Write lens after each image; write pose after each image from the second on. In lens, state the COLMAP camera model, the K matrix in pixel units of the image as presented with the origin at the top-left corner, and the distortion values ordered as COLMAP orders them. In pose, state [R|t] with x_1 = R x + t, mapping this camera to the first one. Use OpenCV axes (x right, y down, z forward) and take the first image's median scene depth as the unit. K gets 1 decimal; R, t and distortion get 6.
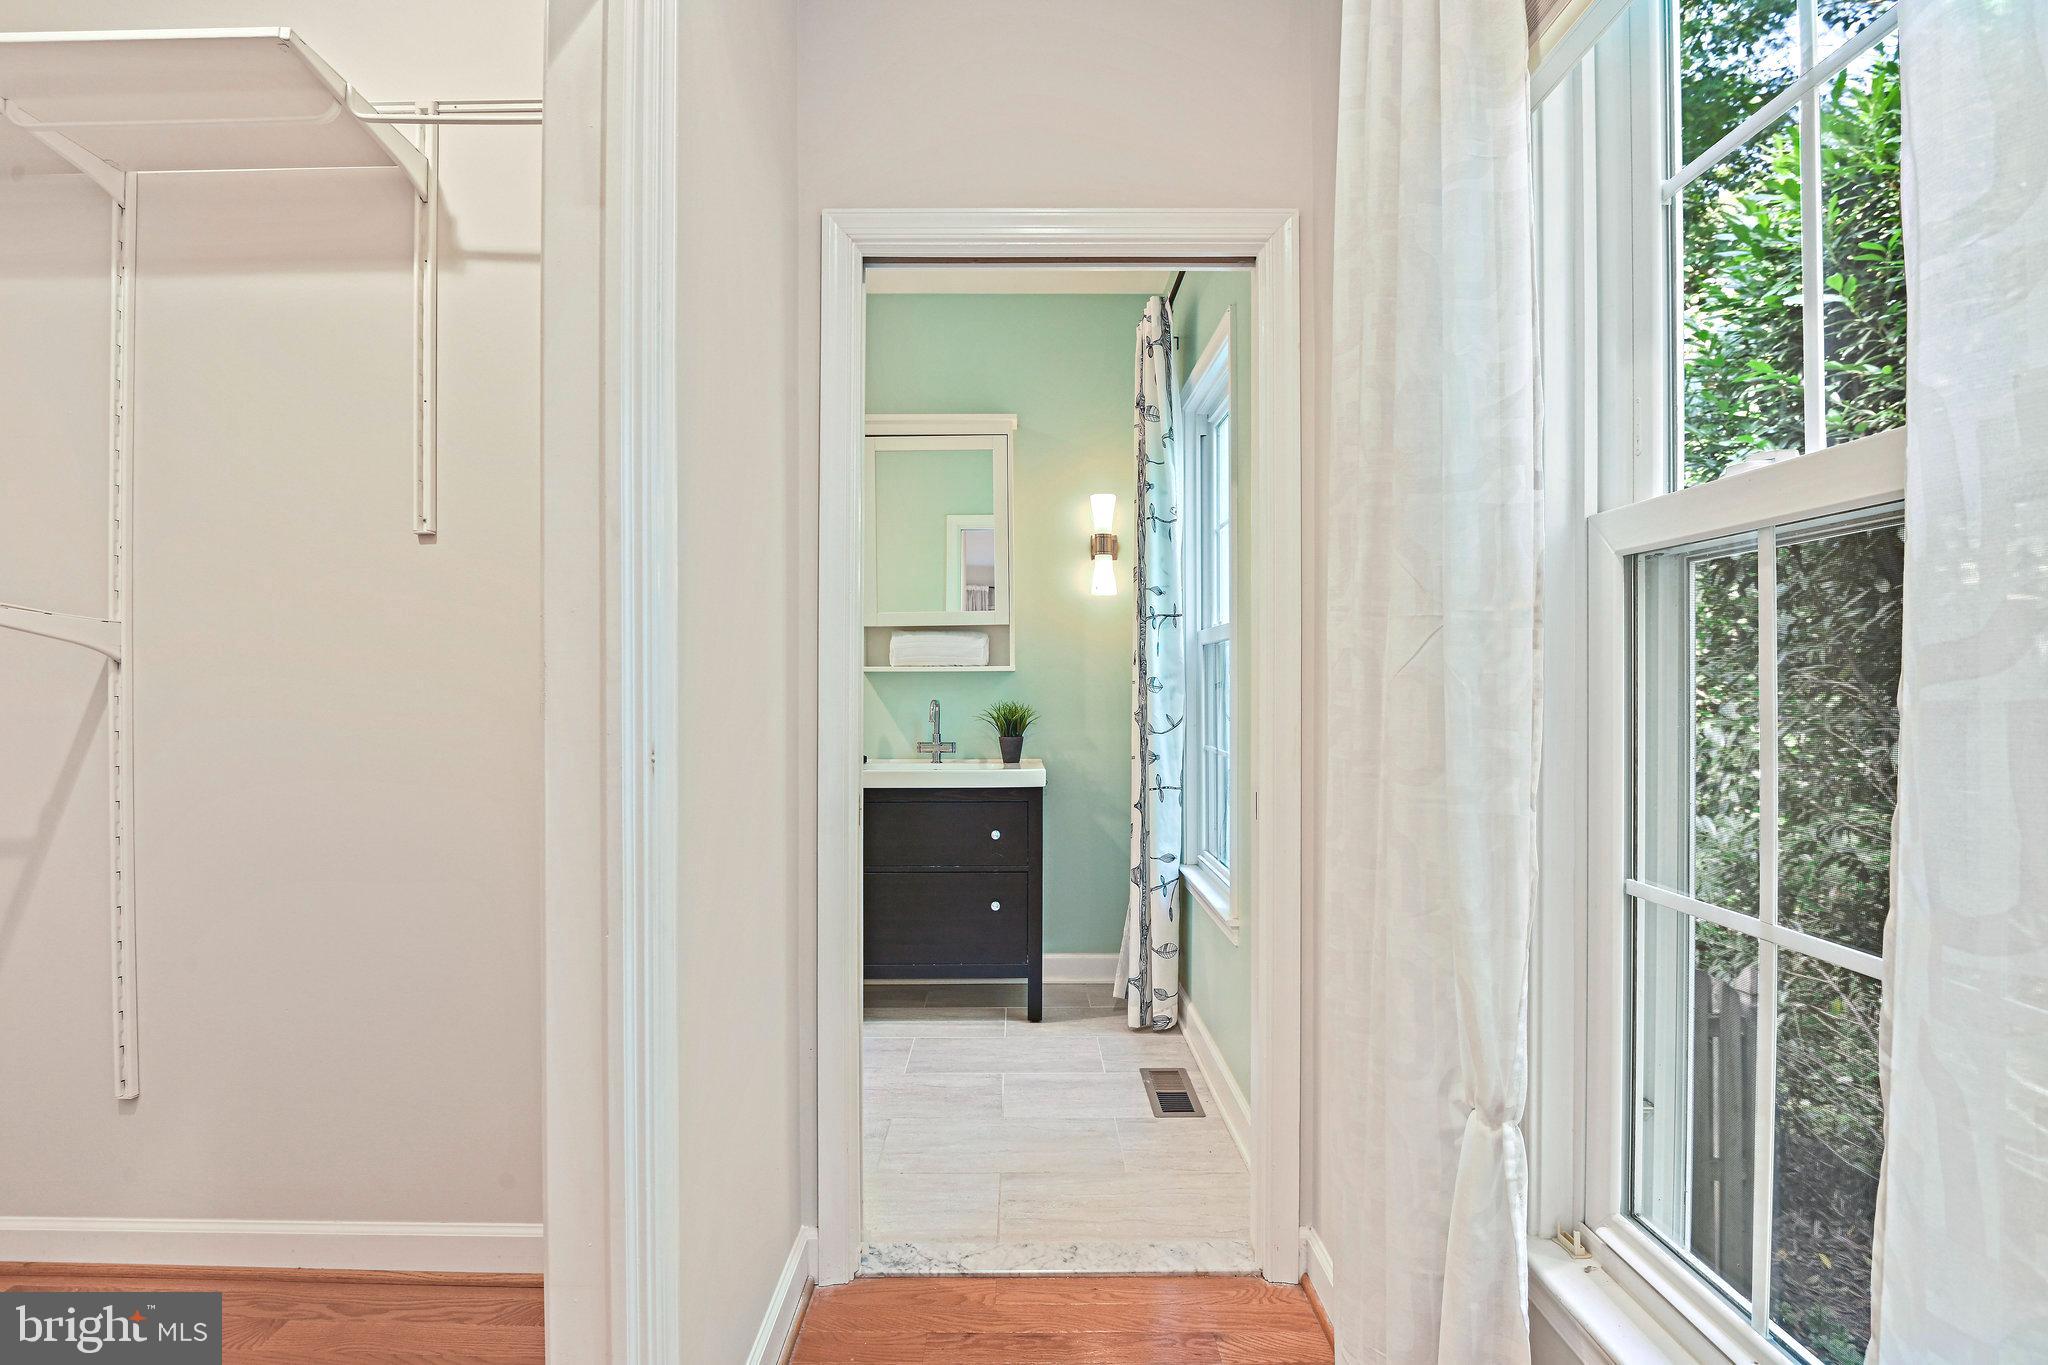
lens RADIAL K [[956.5, 0, 1036.6], [0, 956.5, 690.9], [0, 0, 1]] dist [-0.022626, -0.000083]
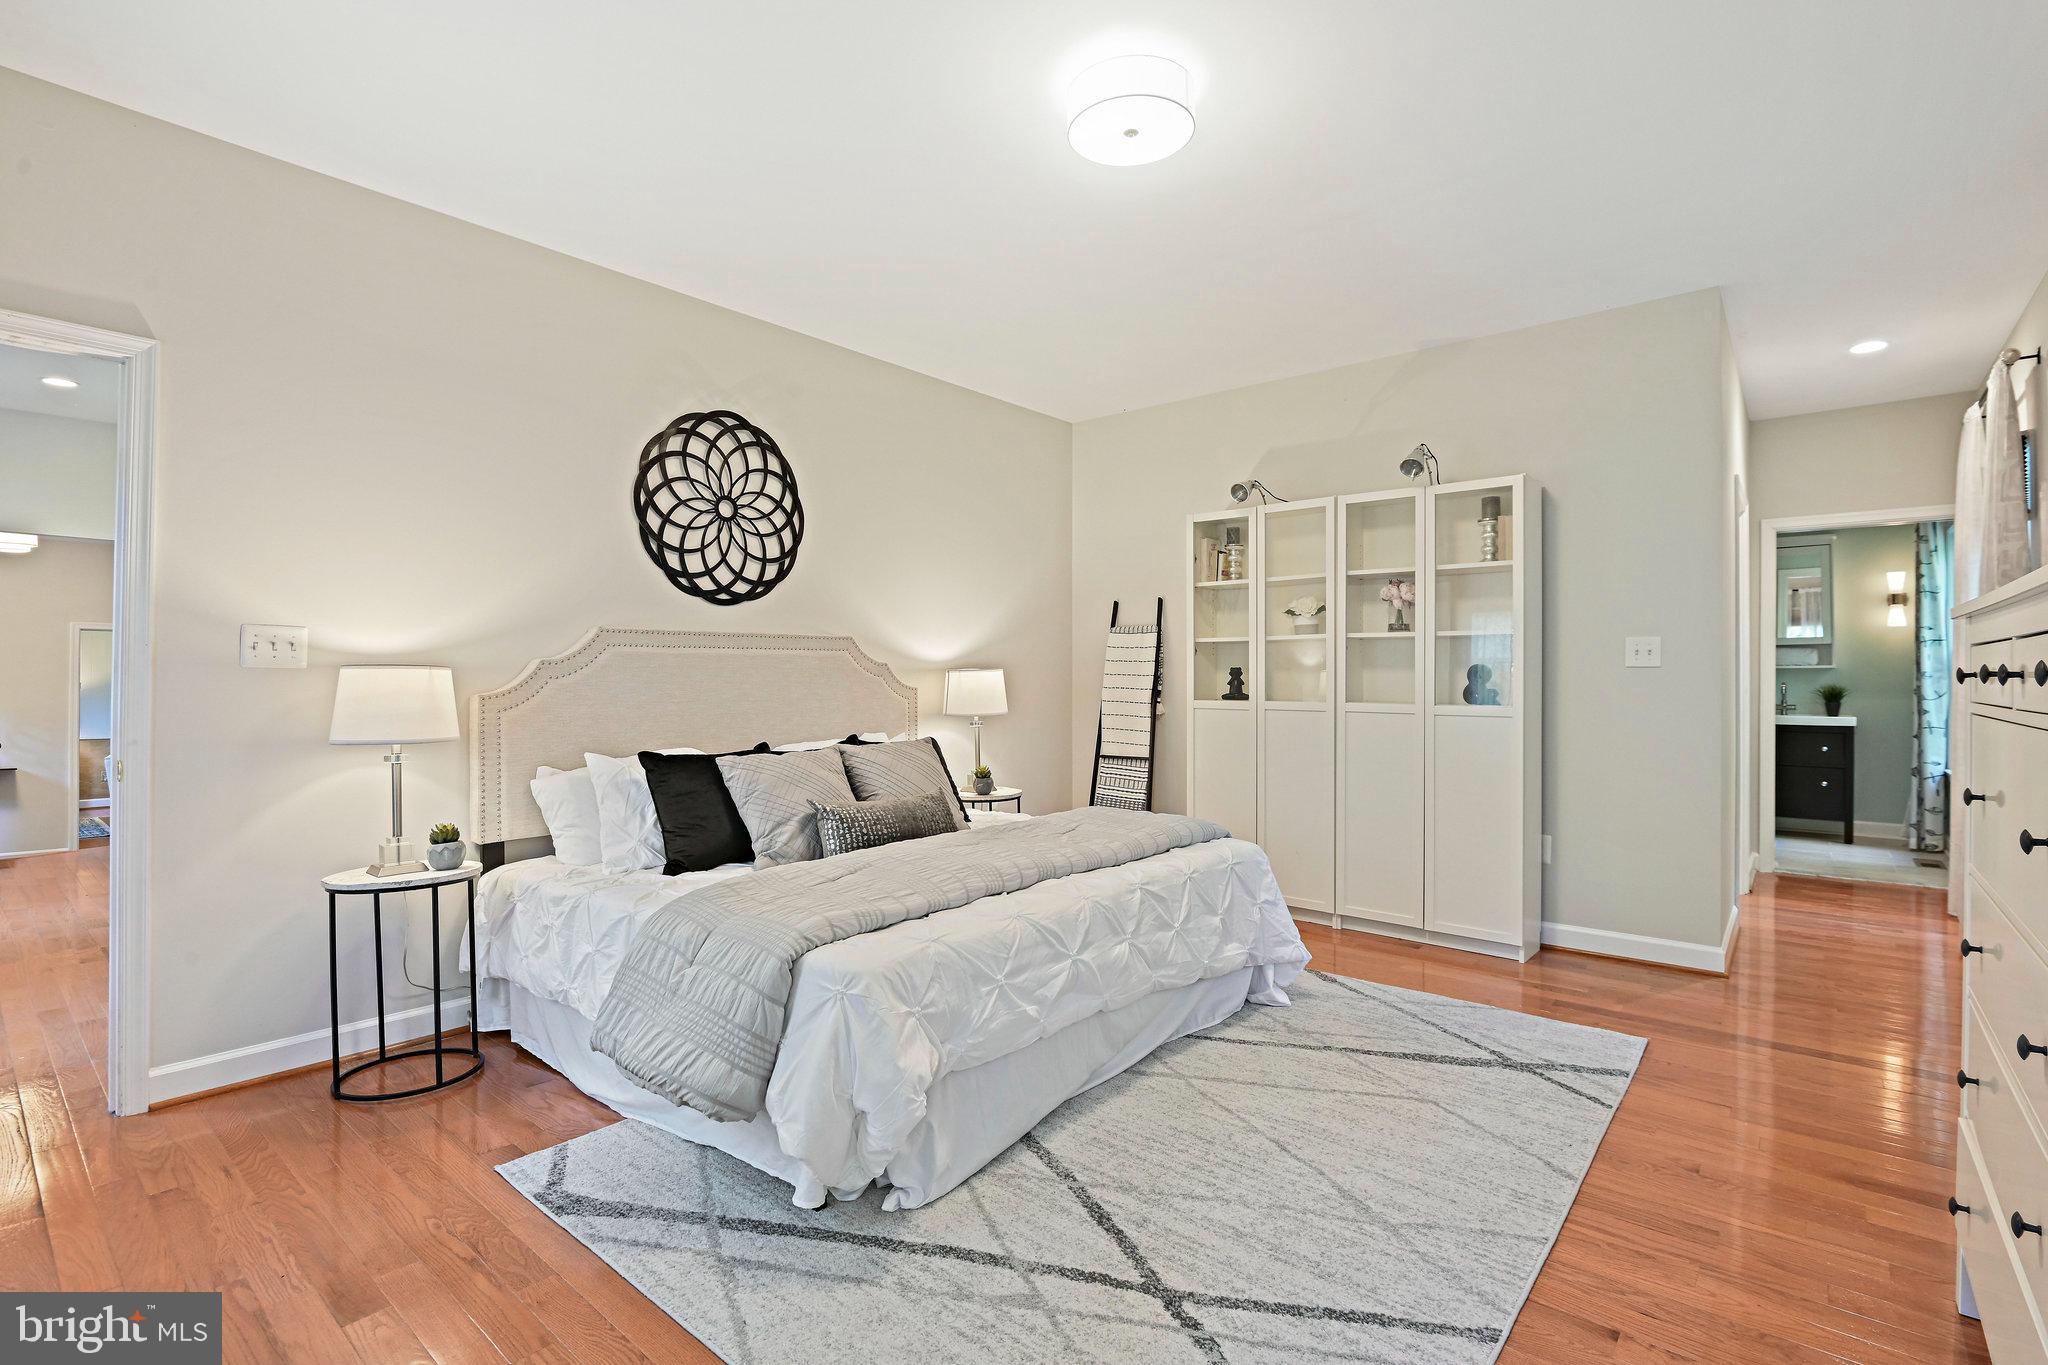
lens RADIAL K [[954.1, 0, 1030.7], [0, 954.1, 676.4], [0, 0, 1]] dist [-0.012695, -0.003775]
pose [[0.767621, -0.001611, -0.640902, -0.052307], [0.002950, 0.999995, 0.001021, -0.011793], [0.640898, -0.002674, 0.767622, -1.662826]]
